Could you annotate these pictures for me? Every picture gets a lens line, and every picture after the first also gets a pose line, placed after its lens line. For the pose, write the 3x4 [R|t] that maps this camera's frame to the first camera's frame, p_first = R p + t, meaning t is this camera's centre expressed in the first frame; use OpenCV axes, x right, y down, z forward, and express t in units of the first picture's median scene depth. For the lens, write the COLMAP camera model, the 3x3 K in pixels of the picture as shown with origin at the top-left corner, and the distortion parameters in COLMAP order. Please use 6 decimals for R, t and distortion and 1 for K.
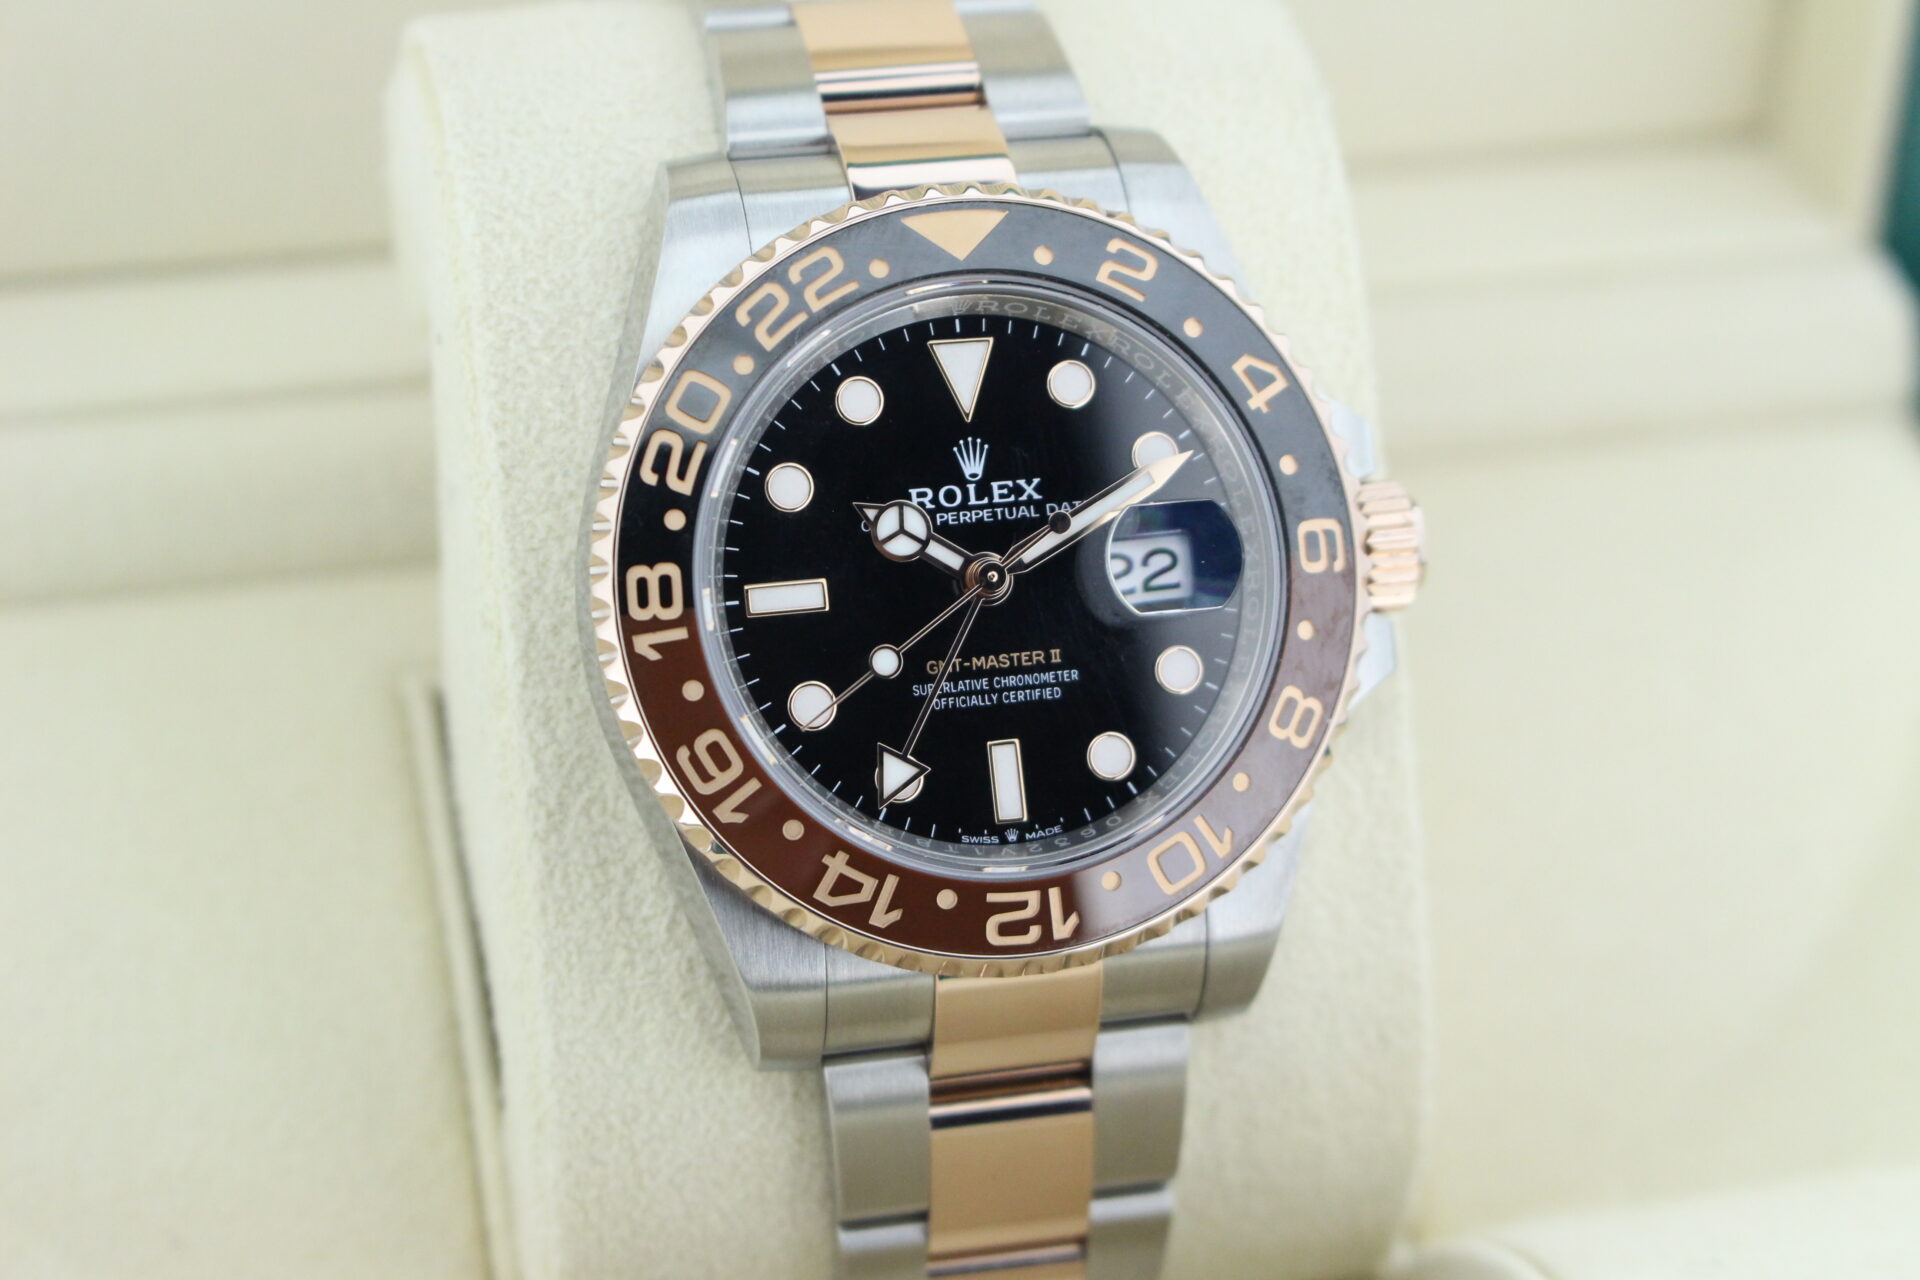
lens RADIAL K [[4202.6, 0, 964.9], [0, 4202.6, 670.6], [0, 0, 1]] dist [0.032203, 0.076521]
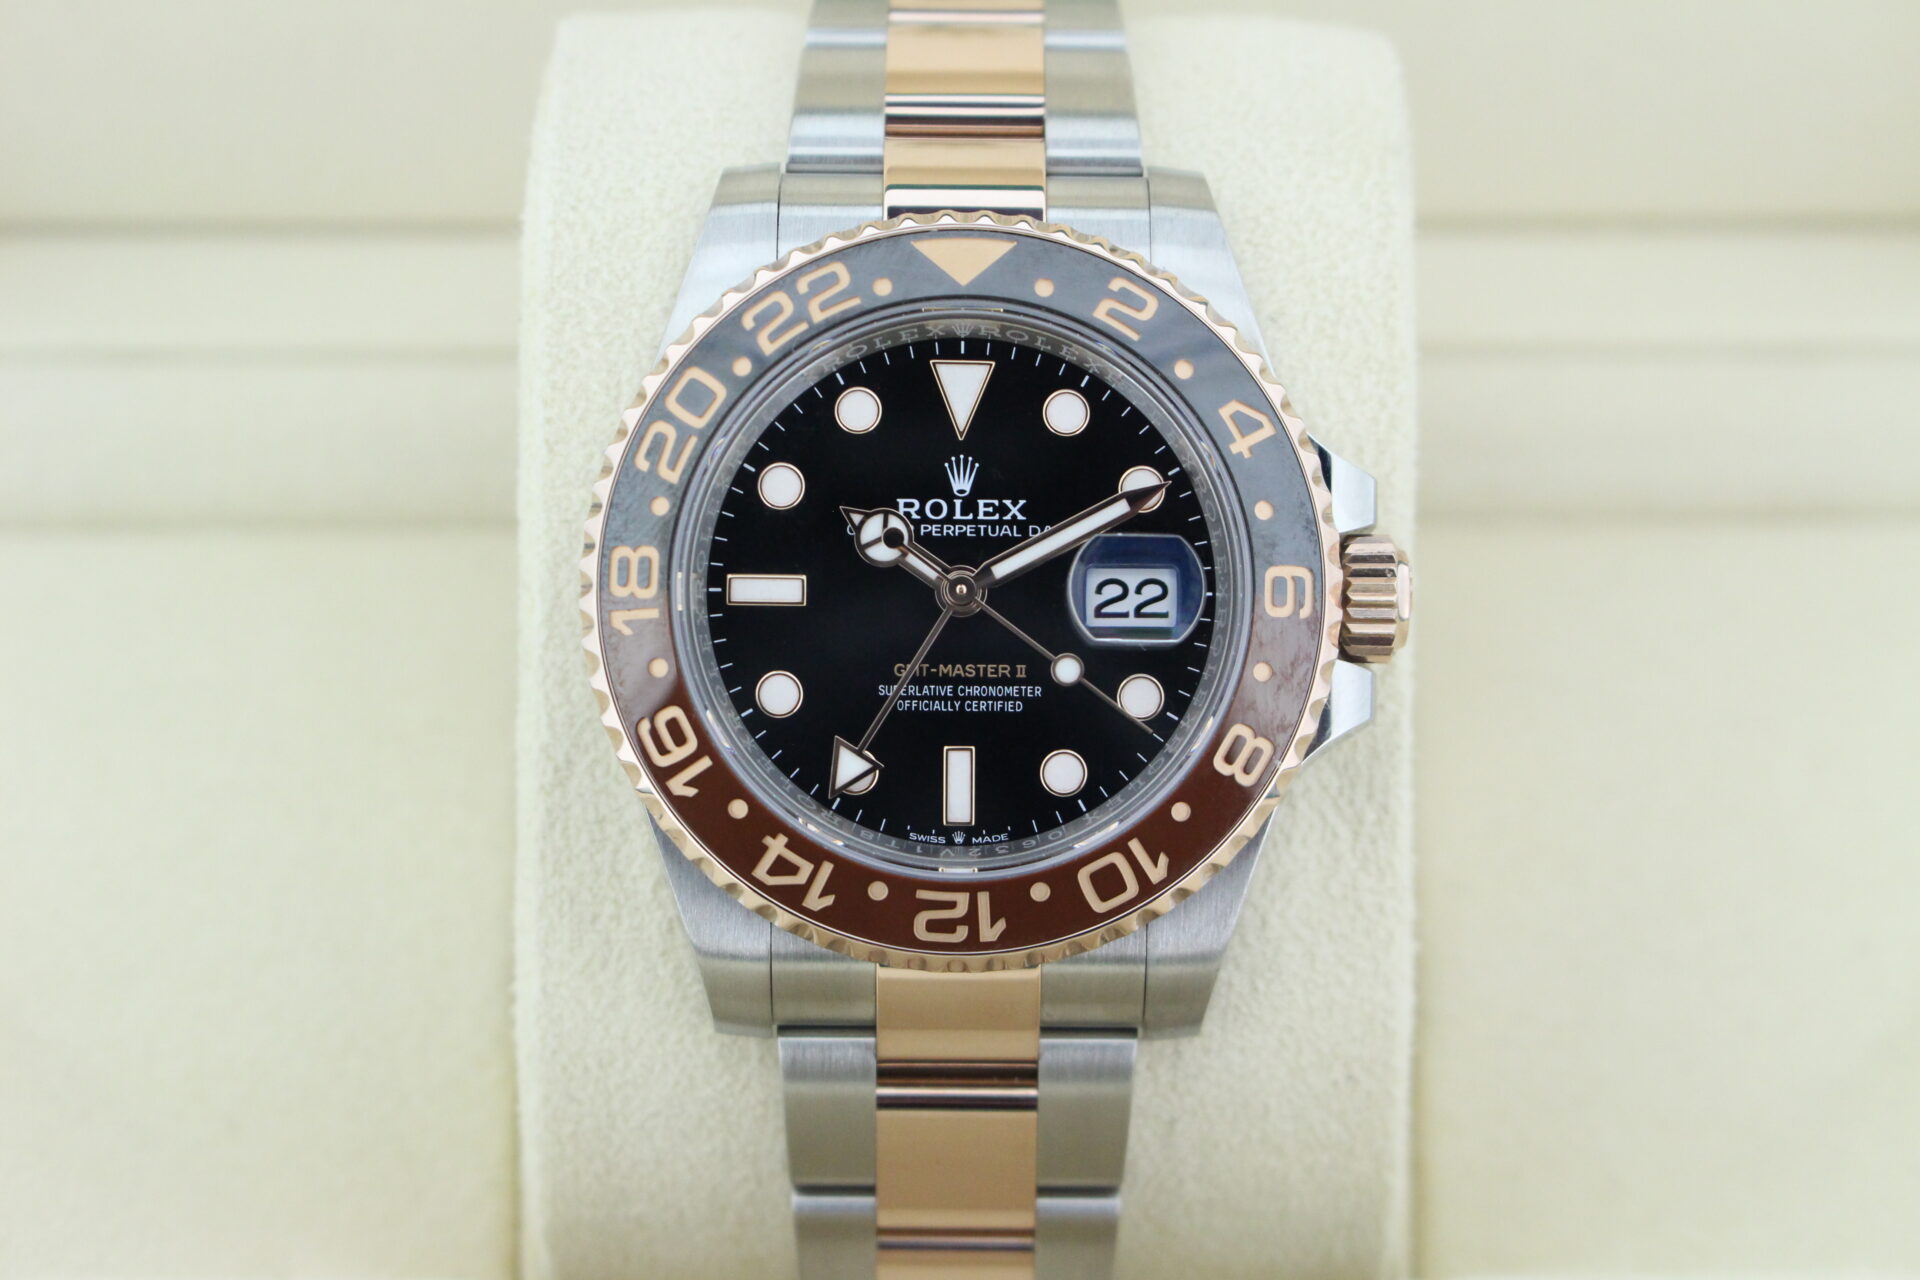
lens RADIAL K [[4202.6, 0, 964.9], [0, 4202.6, 670.6], [0, 0, 1]] dist [0.032203, 0.076521]
pose [[0.973442, 0.104036, -0.203931, 0.220862], [-0.102748, 0.994563, 0.016925, -0.019908], [0.204583, 0.004479, 0.978839, -0.023050]]
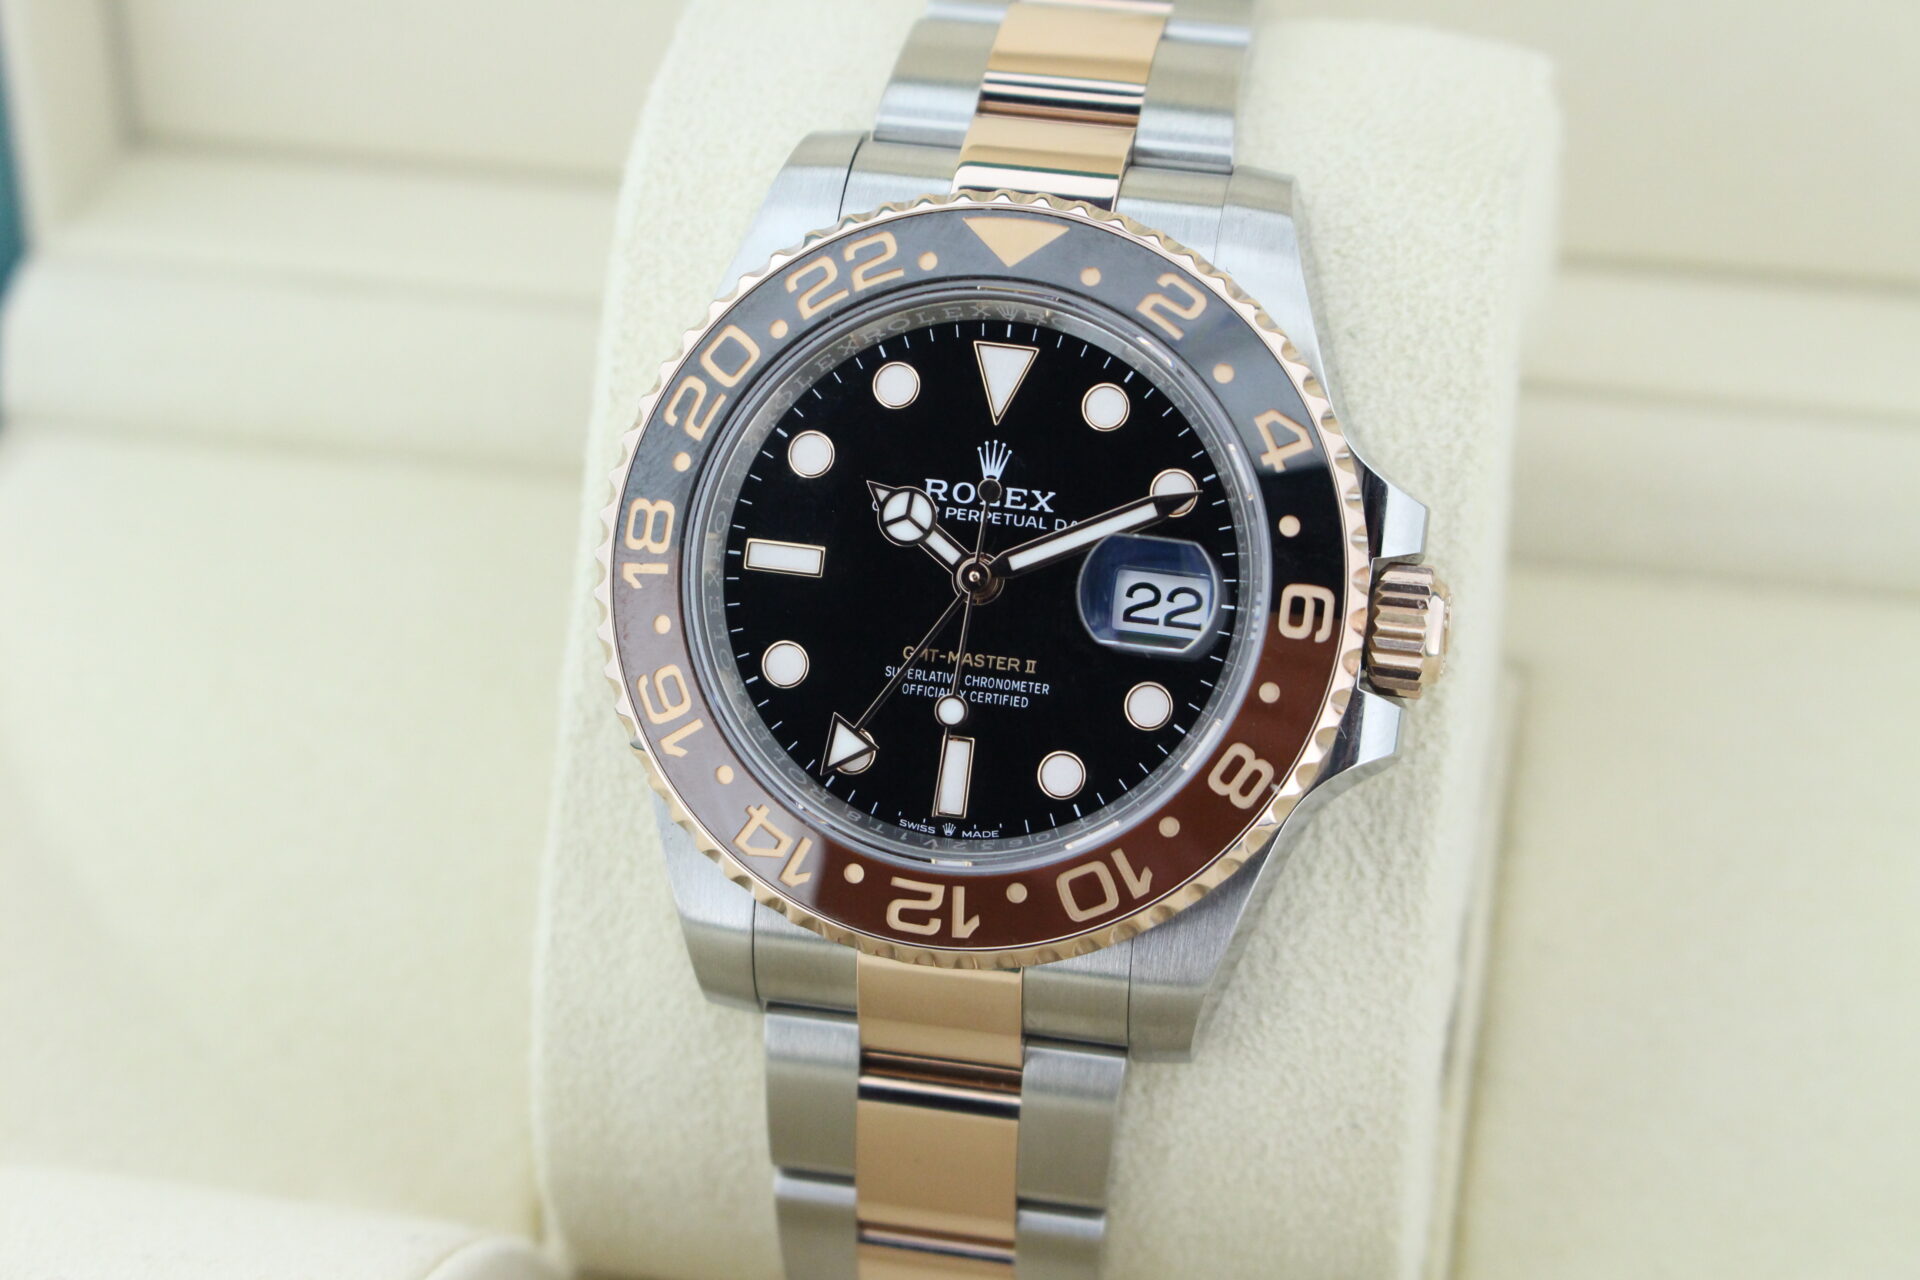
lens RADIAL K [[4202.6, 0, 964.9], [0, 4202.6, 670.6], [0, 0, 1]] dist [0.032203, 0.076521]
pose [[0.910333, 0.200412, -0.362117, 0.375421], [-0.202183, 0.978777, 0.033429, -0.033357], [0.361131, 0.042783, 0.931533, 0.048895]]
